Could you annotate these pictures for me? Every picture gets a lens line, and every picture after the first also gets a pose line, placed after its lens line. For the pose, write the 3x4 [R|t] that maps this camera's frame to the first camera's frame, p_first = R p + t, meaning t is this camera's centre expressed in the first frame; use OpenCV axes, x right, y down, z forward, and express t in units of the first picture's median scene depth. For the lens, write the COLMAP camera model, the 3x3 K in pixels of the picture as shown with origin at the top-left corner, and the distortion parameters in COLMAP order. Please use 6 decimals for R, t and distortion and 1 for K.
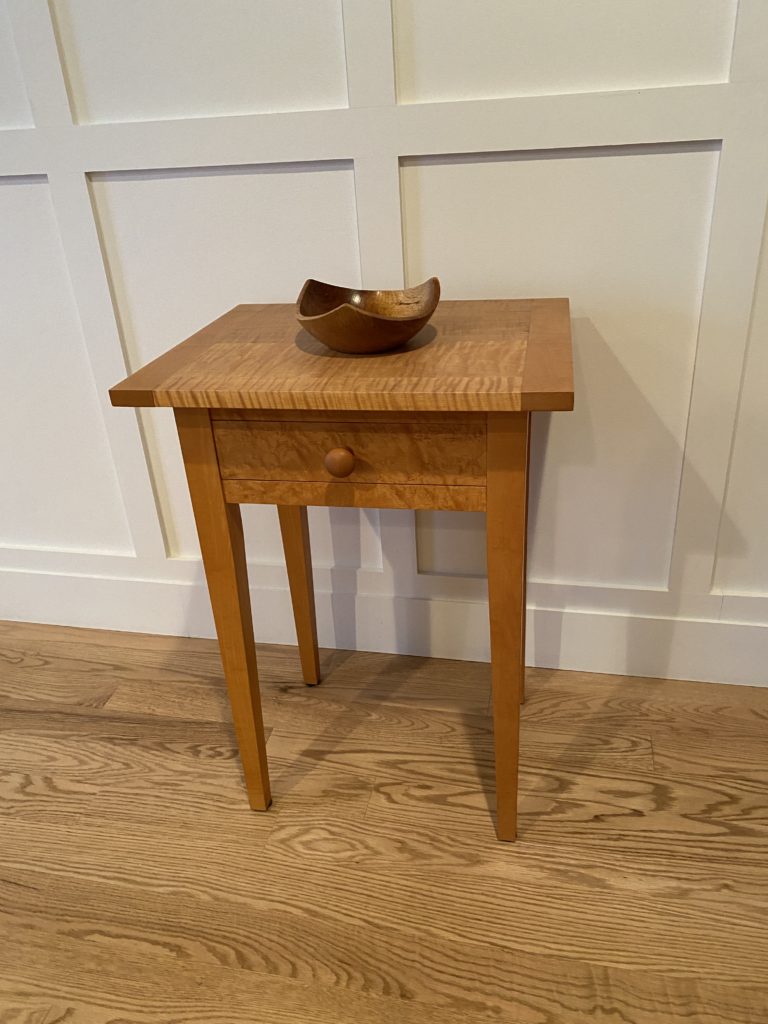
lens RADIAL K [[781.7, 0, 387.0], [0, 781.7, 507.5], [0, 0, 1]] dist [0.000845, 0.002940]
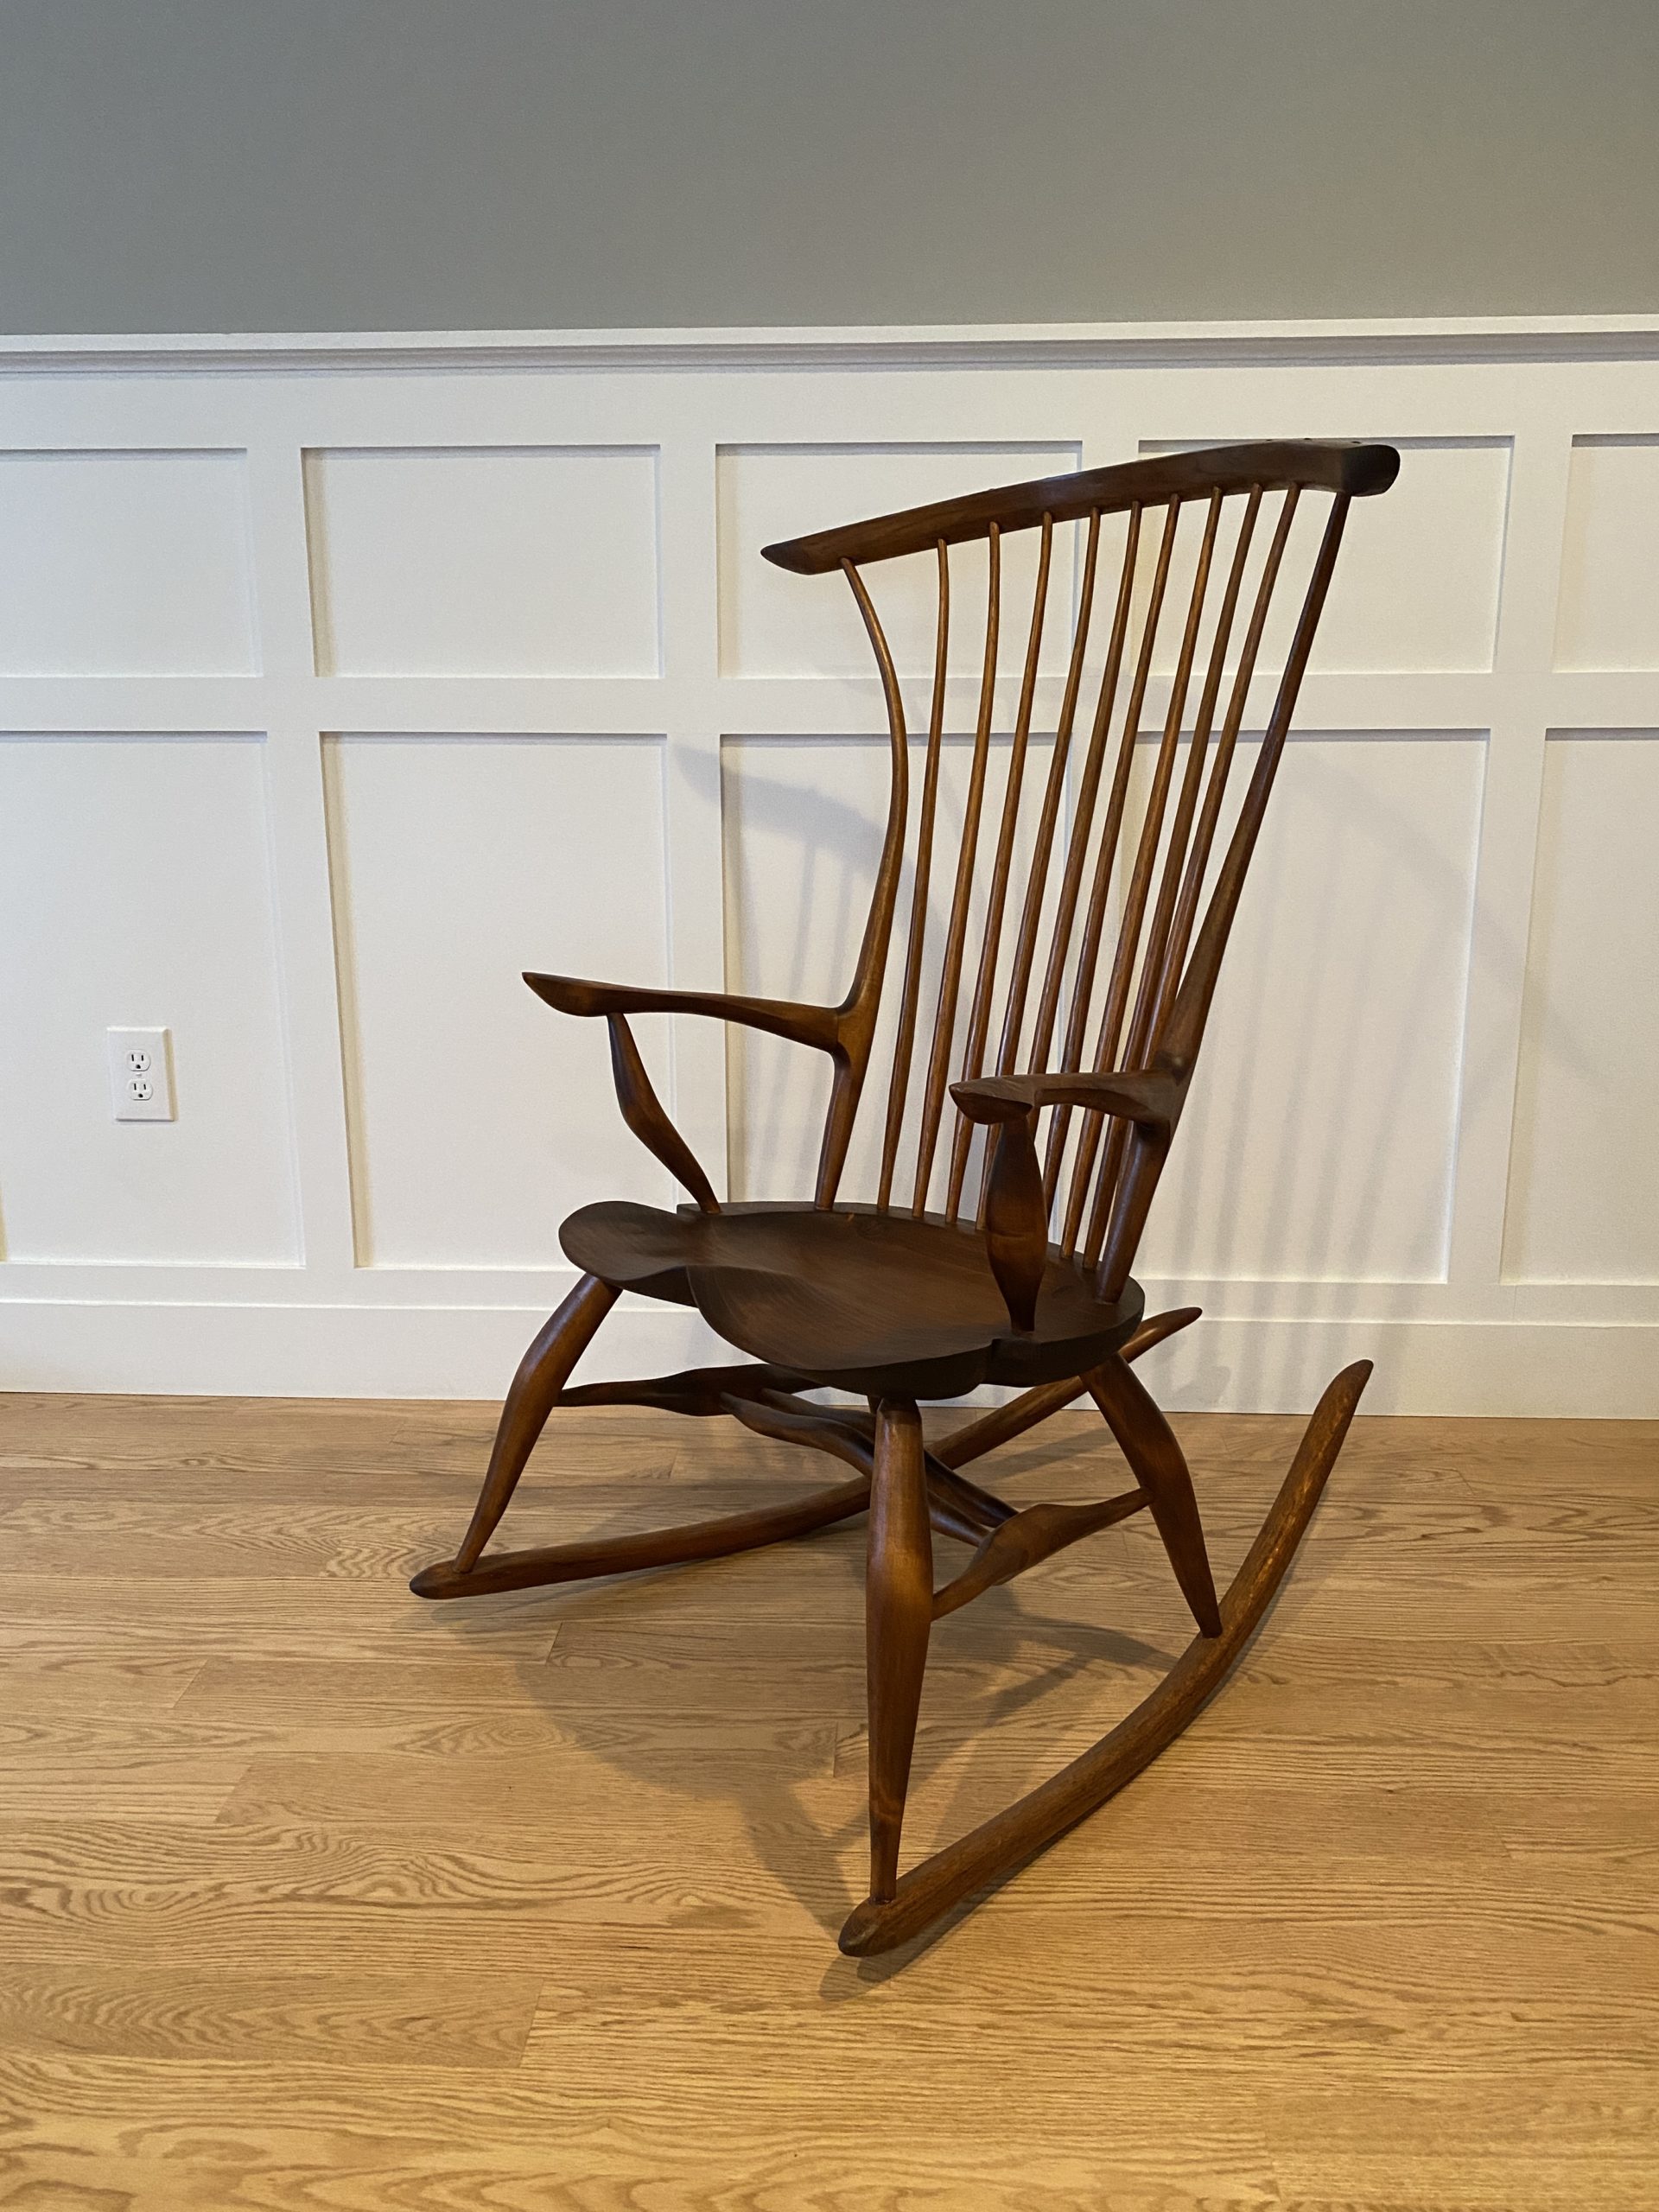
lens RADIAL K [[1688.6, 0, 831.4], [0, 1688.6, 1106.6], [0, 0, 1]] dist [0.000845, 0.002940]
pose [[0.985026, 0.014113, 0.171826, -0.590418], [0.027938, 0.970405, -0.239861, 0.366094], [-0.170126, 0.241070, 0.955480, -0.579050]]
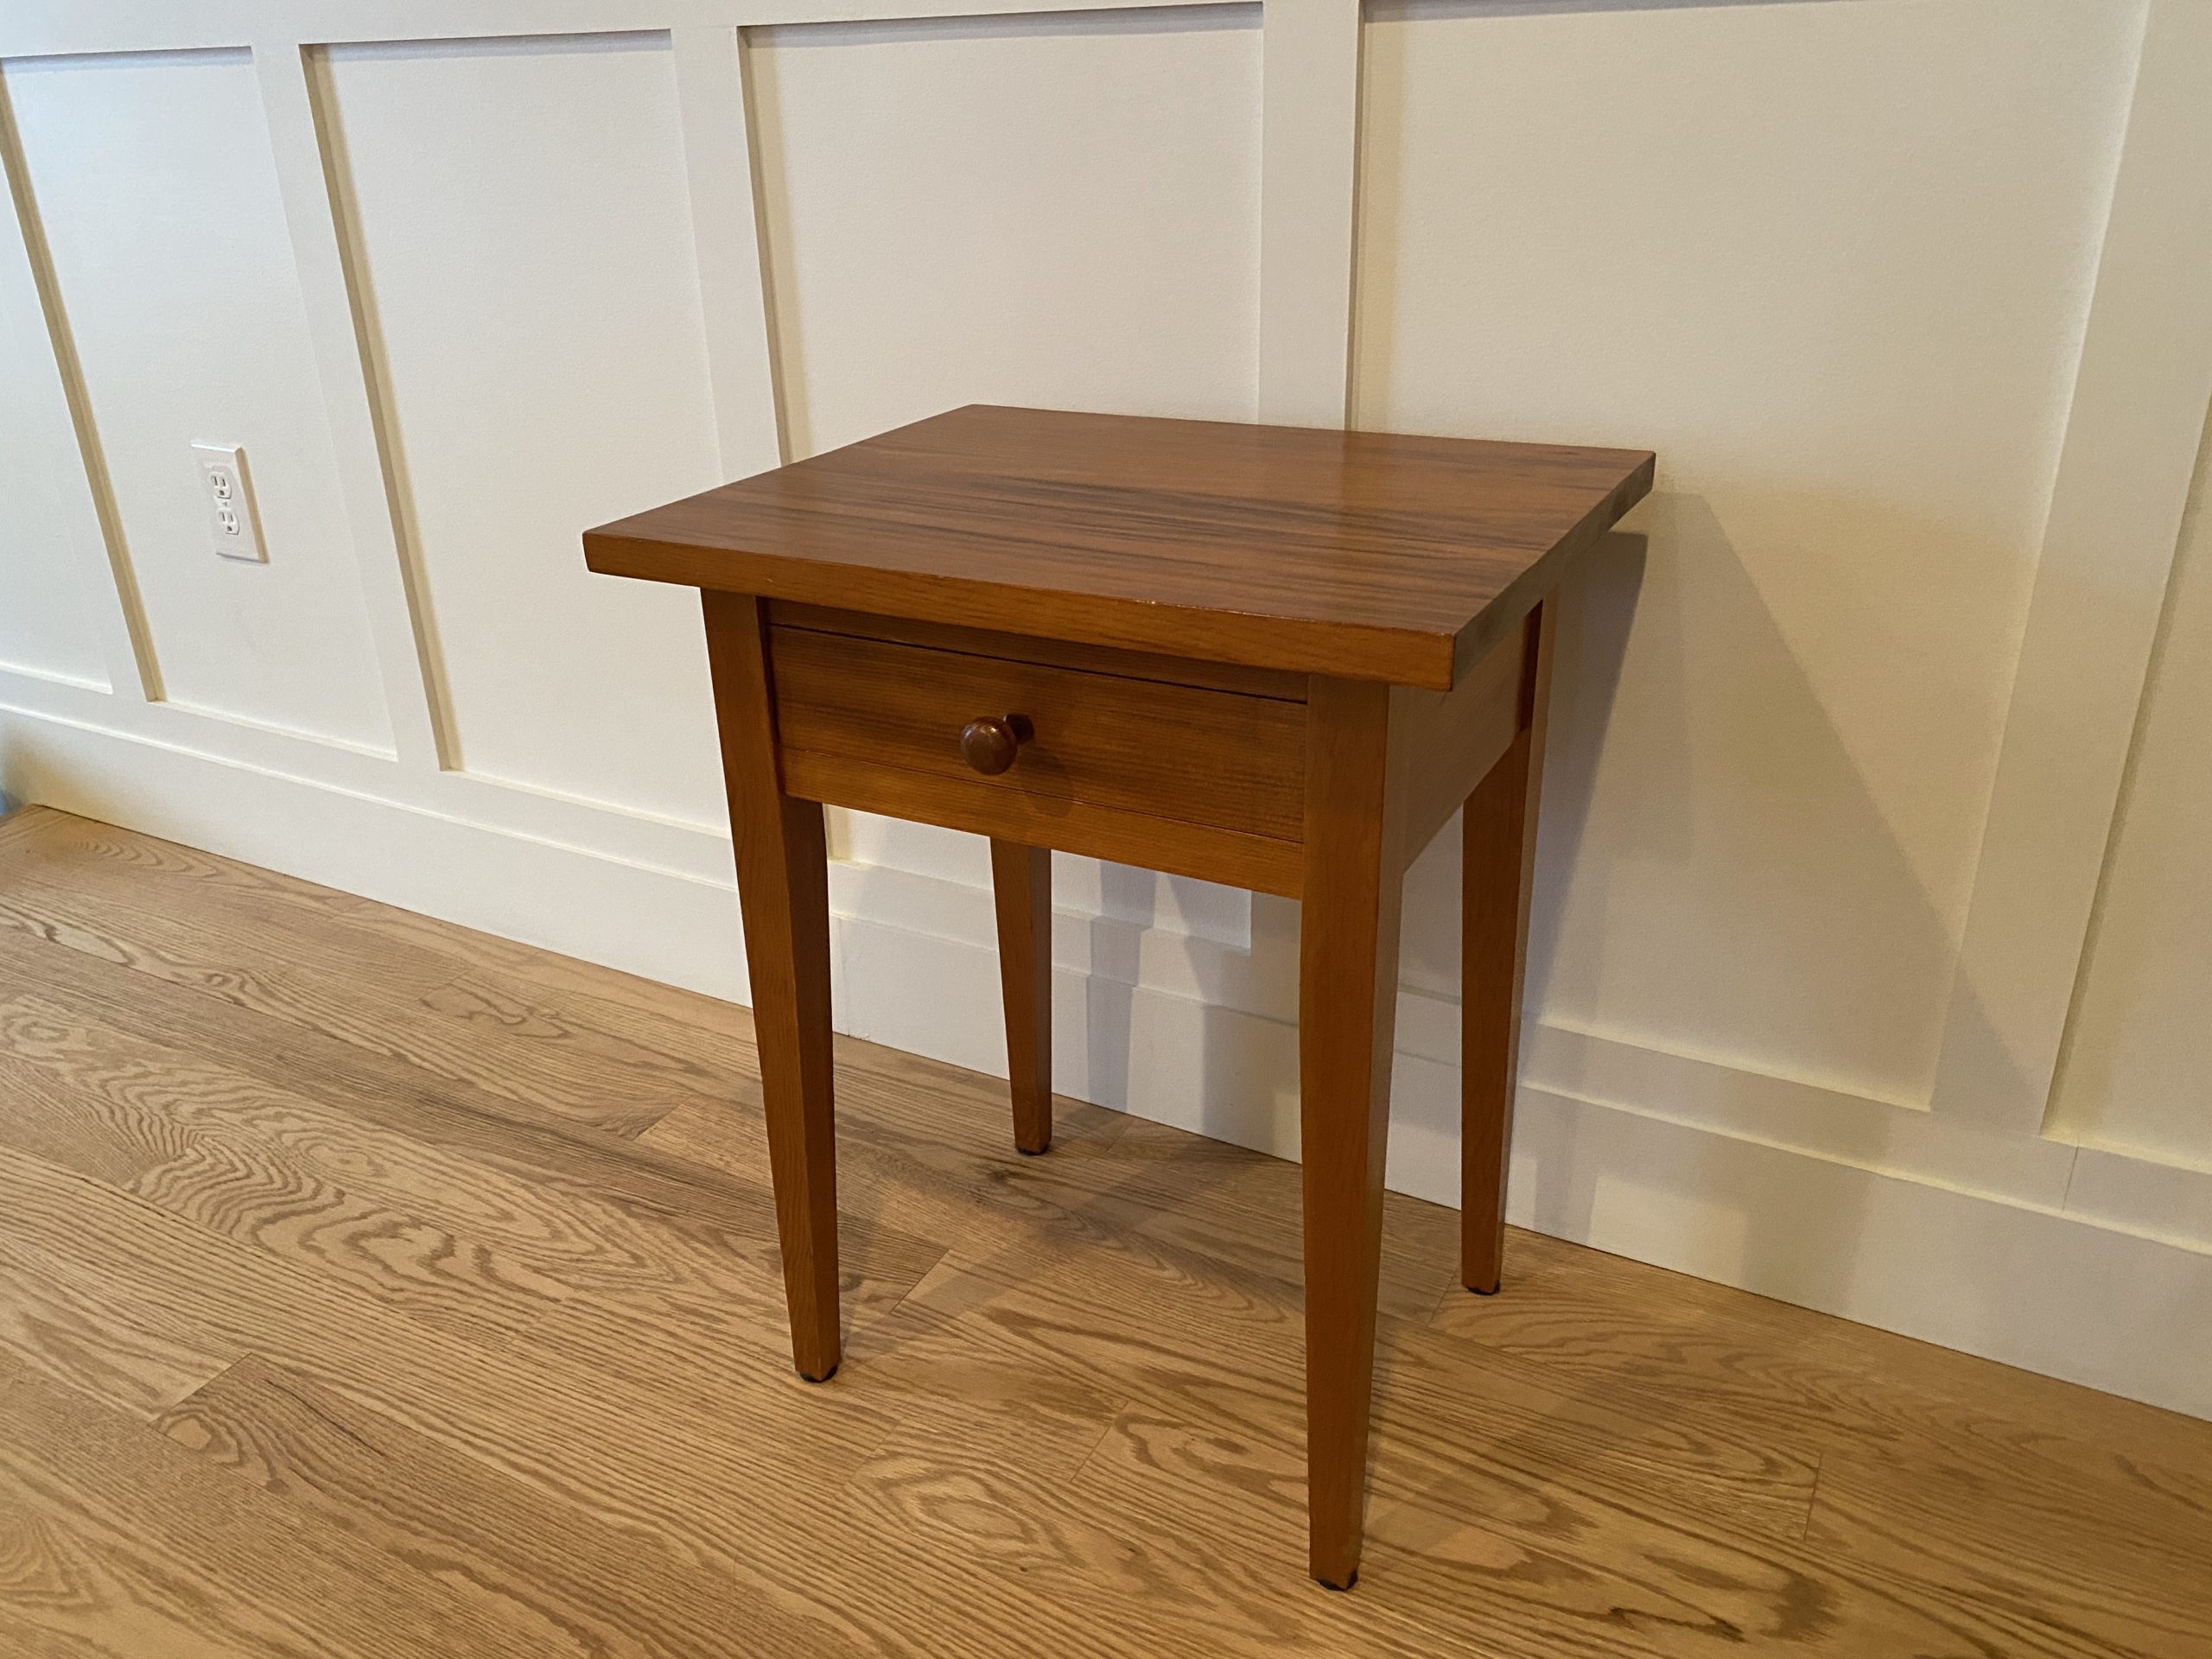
lens RADIAL K [[1688.6, 0, 1093.4], [0, 1688.6, 818.3], [0, 0, 1]] dist [0.000845, 0.002940]
pose [[0.958866, 0.143688, -0.244806, 0.162486], [-0.153747, 0.987857, -0.022384, 0.051343], [0.238616, 0.059102, 0.969314, 0.064226]]
